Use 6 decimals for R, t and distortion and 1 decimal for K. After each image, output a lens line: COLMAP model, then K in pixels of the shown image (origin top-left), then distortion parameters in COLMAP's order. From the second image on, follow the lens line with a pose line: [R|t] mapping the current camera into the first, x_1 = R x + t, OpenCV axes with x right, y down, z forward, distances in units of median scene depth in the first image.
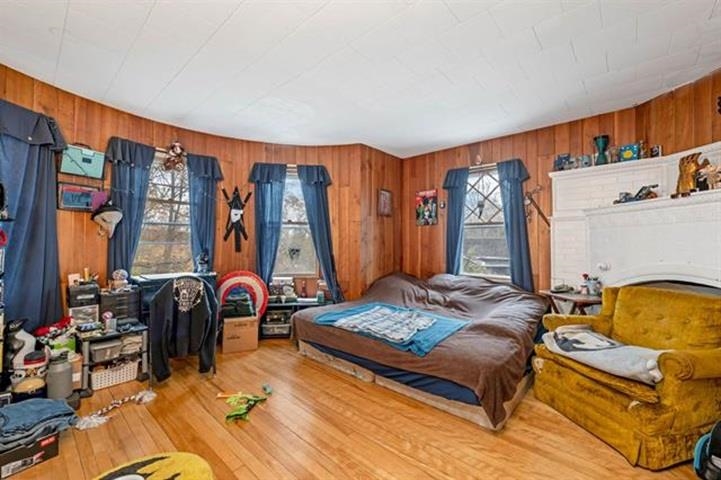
lens RADIAL K [[306.7, 0, 359.5], [0, 306.7, 237.1], [0, 0, 1]] dist [0.001455, 0.000012]
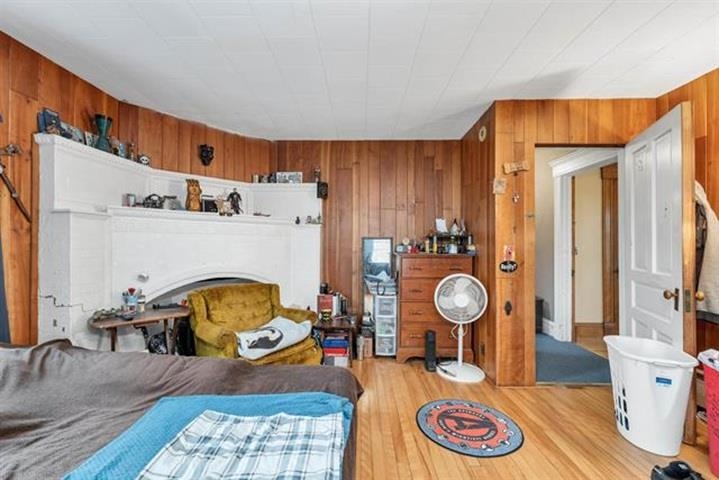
lens RADIAL K [[305.9, 0, 358.6], [0, 305.9, 242.9], [0, 0, 1]] dist [0.001455, 0.000012]
pose [[-0.671549, -0.002028, 0.740958, -0.292358], [-0.020162, 0.999676, -0.015537, -0.000909], [-0.740686, -0.025373, -0.671372, 1.211388]]
